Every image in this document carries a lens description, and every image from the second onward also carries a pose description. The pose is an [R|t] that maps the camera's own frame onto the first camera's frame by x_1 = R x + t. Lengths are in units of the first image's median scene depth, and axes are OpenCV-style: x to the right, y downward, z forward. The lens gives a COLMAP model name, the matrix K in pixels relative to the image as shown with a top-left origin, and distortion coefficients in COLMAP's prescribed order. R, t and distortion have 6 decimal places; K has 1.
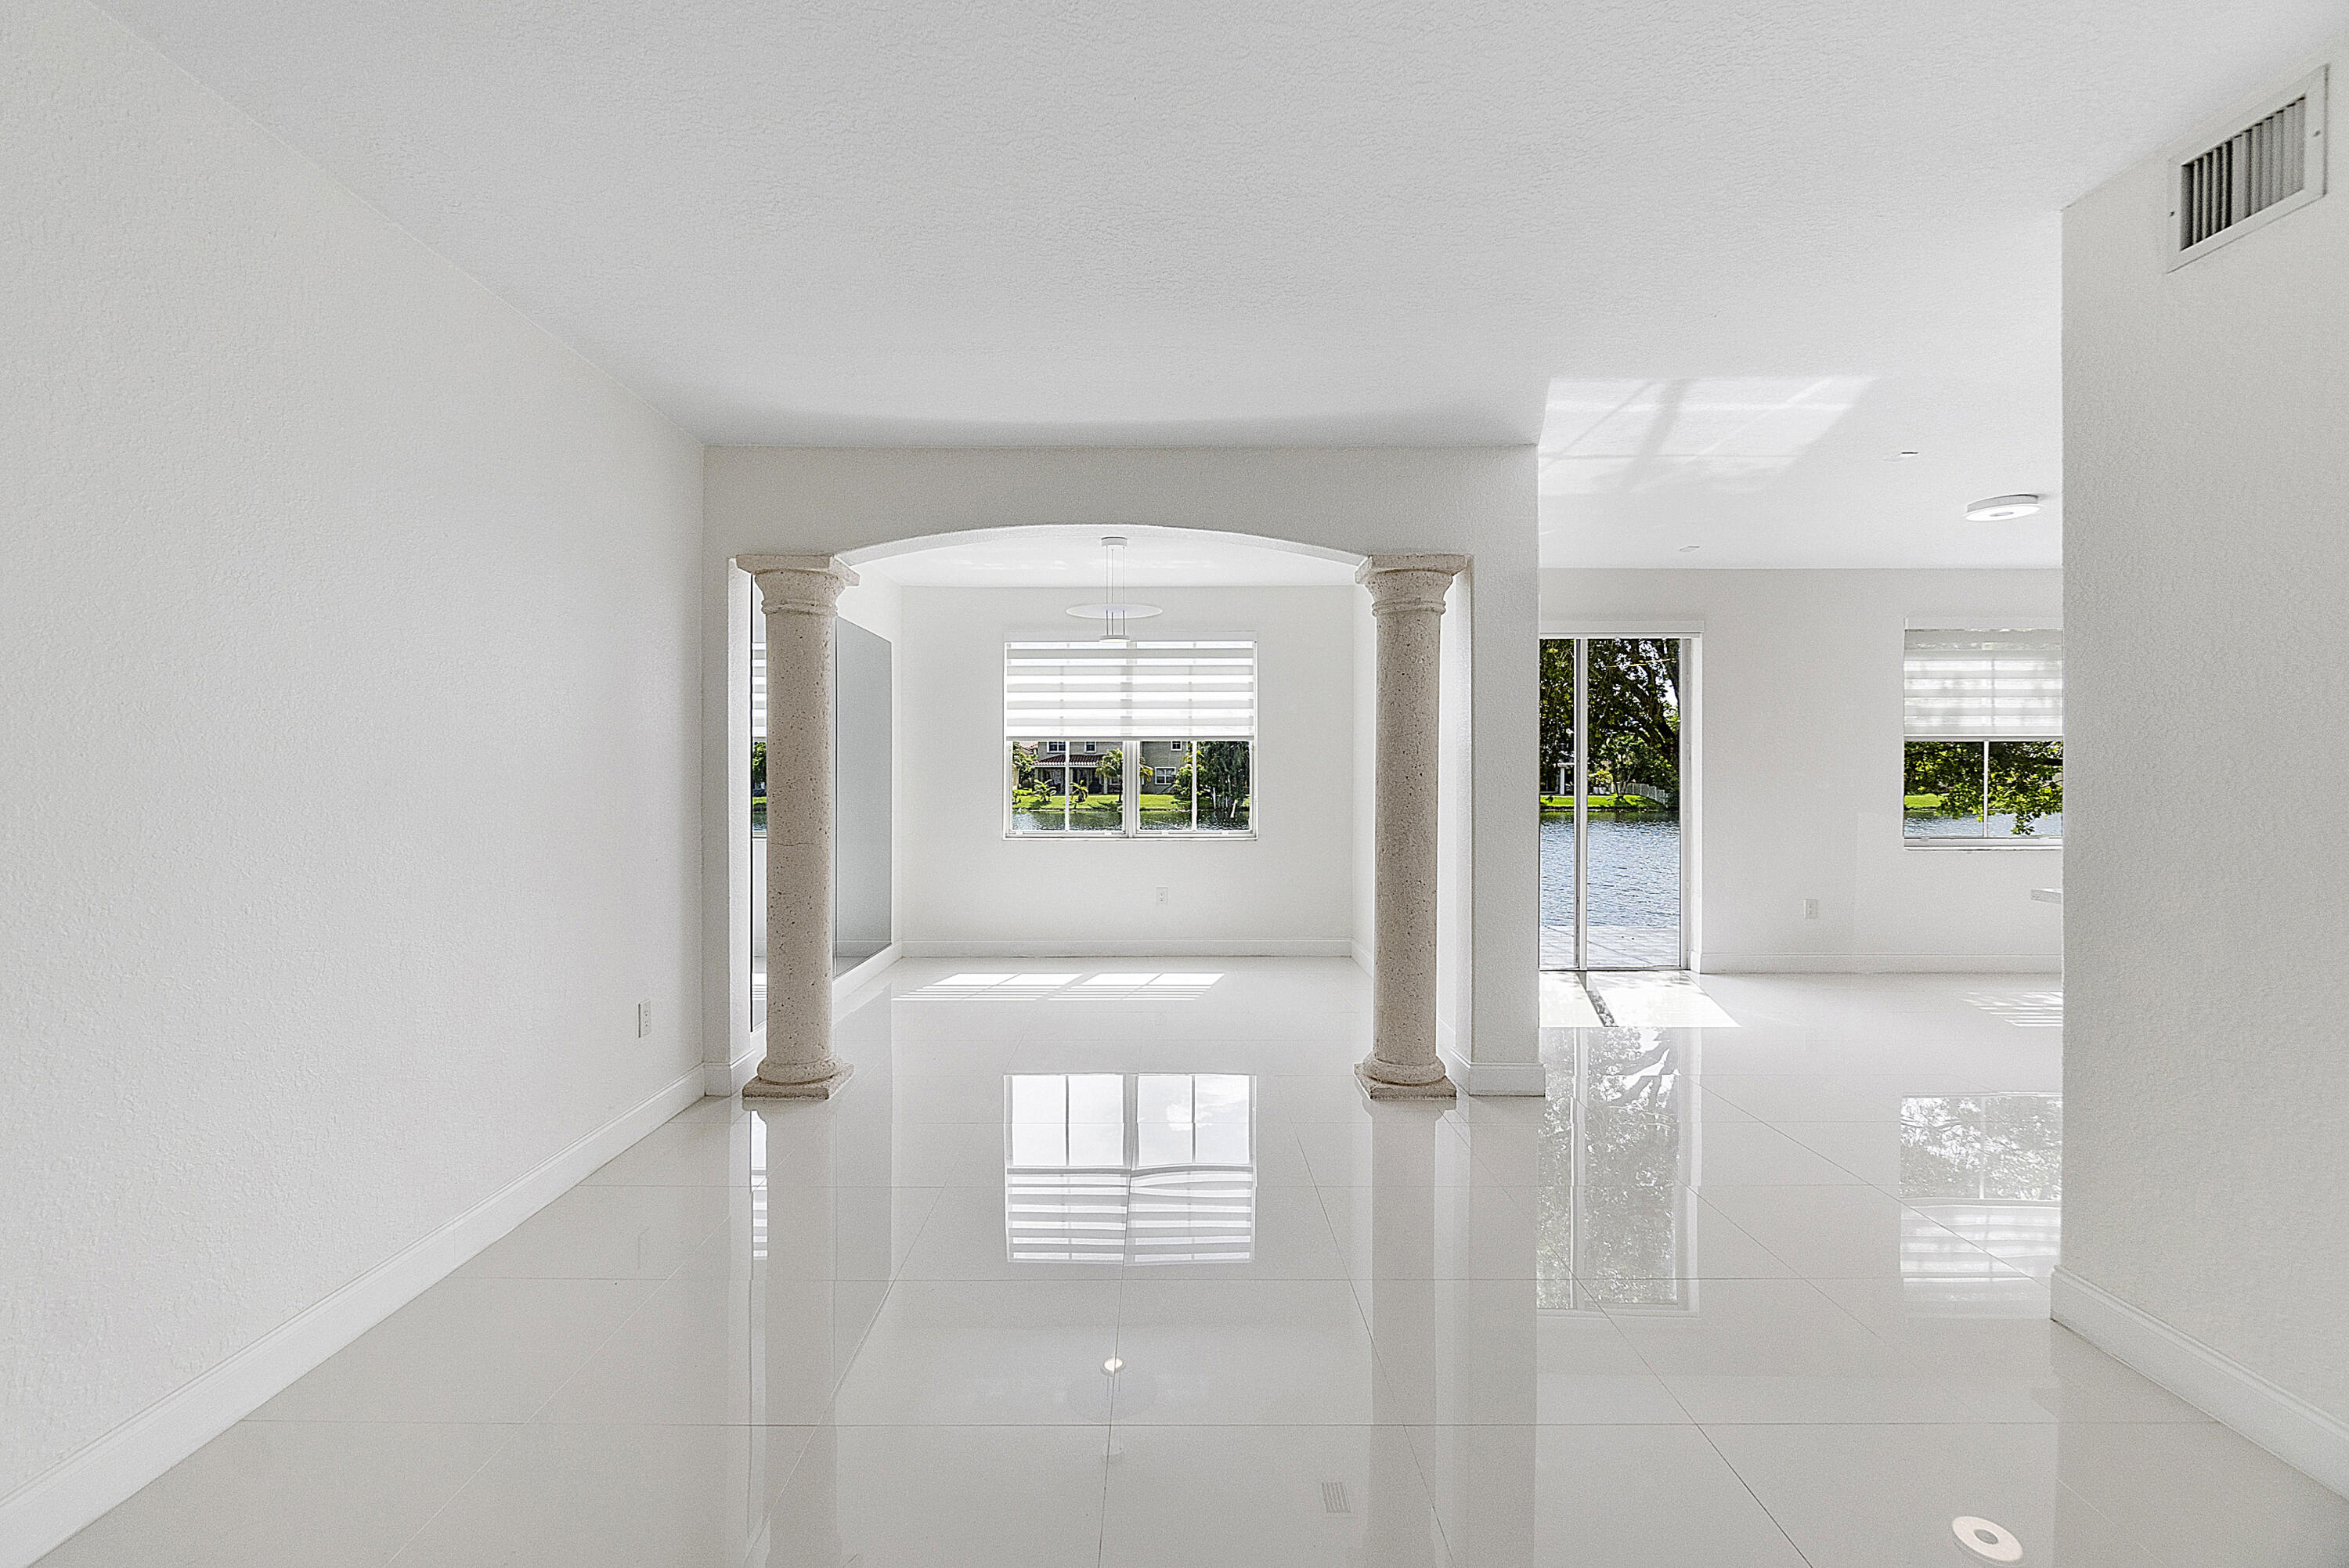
lens RADIAL K [[1008.4, 0, 1158.5], [0, 1008.4, 779.8], [0, 0, 1]] dist [-0.001379, 0.000488]
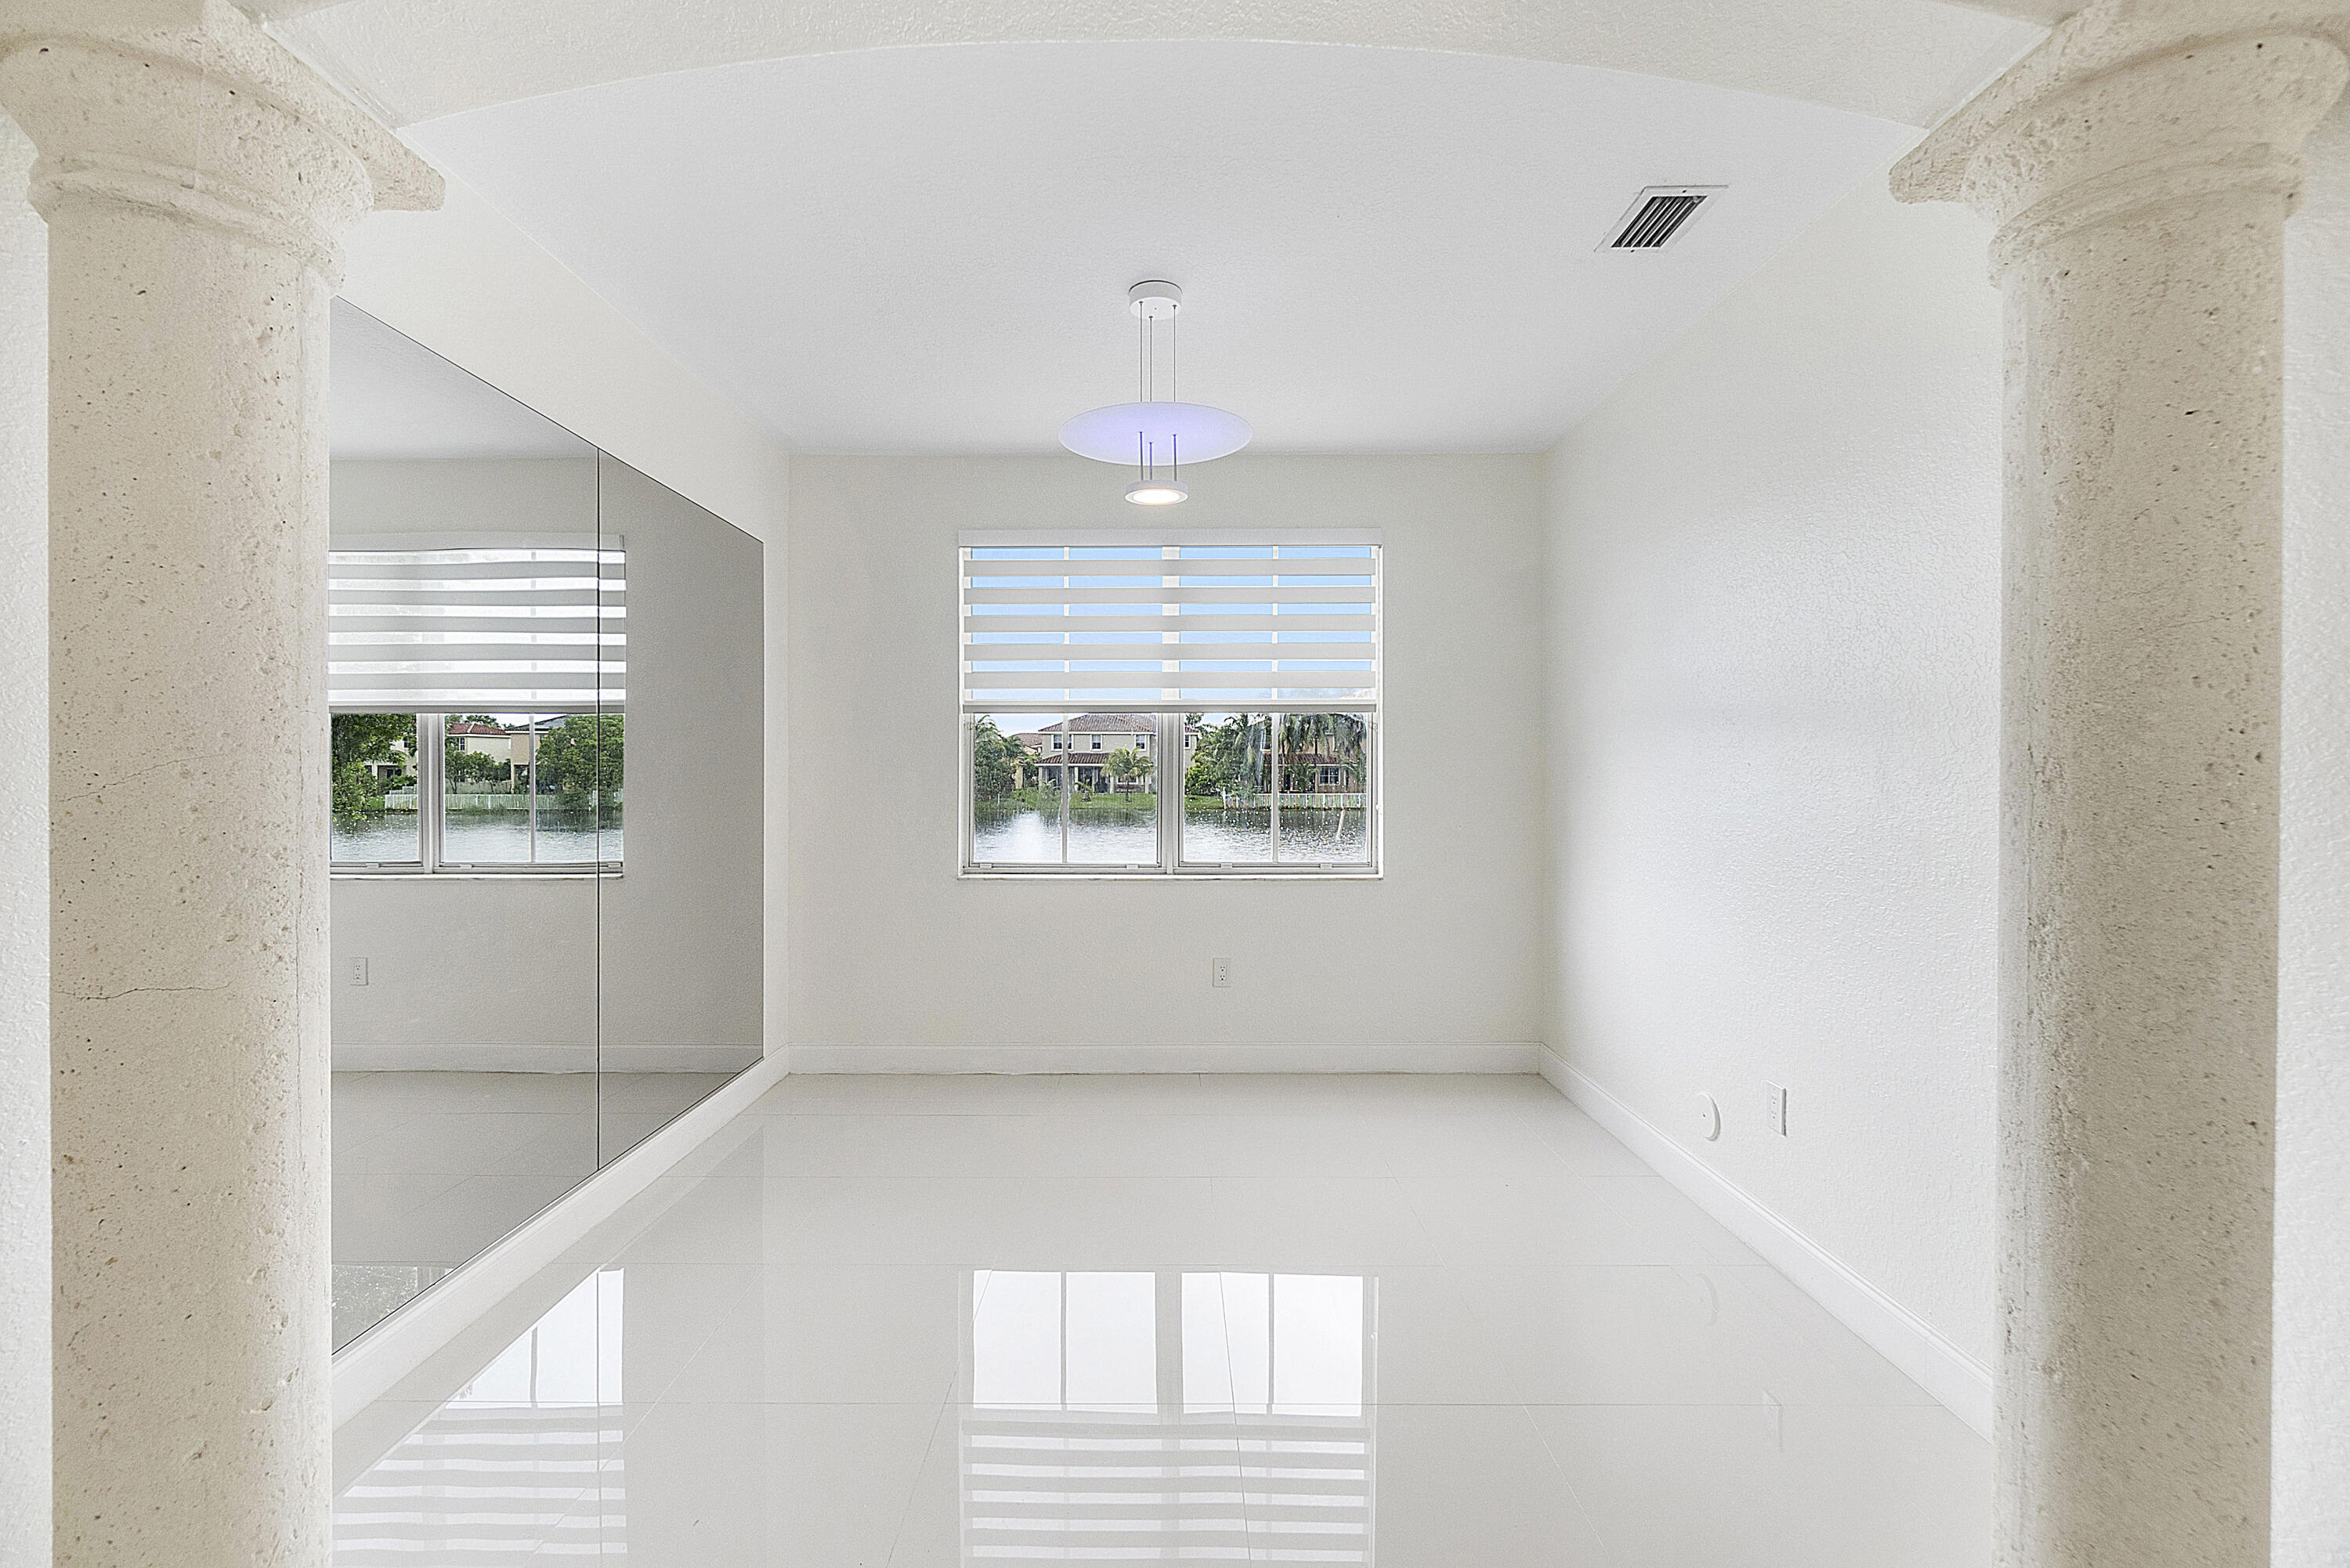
lens RADIAL K [[1008.9, 0, 1159.0], [0, 1008.9, 779.8], [0, 0, 1]] dist [-0.001379, 0.000488]
pose [[0.999987, 0.000556, -0.005052, -0.031358], [-0.000557, 1.000000, -0.000115, 0.000858], [0.005052, 0.000117, 0.999987, 0.402003]]
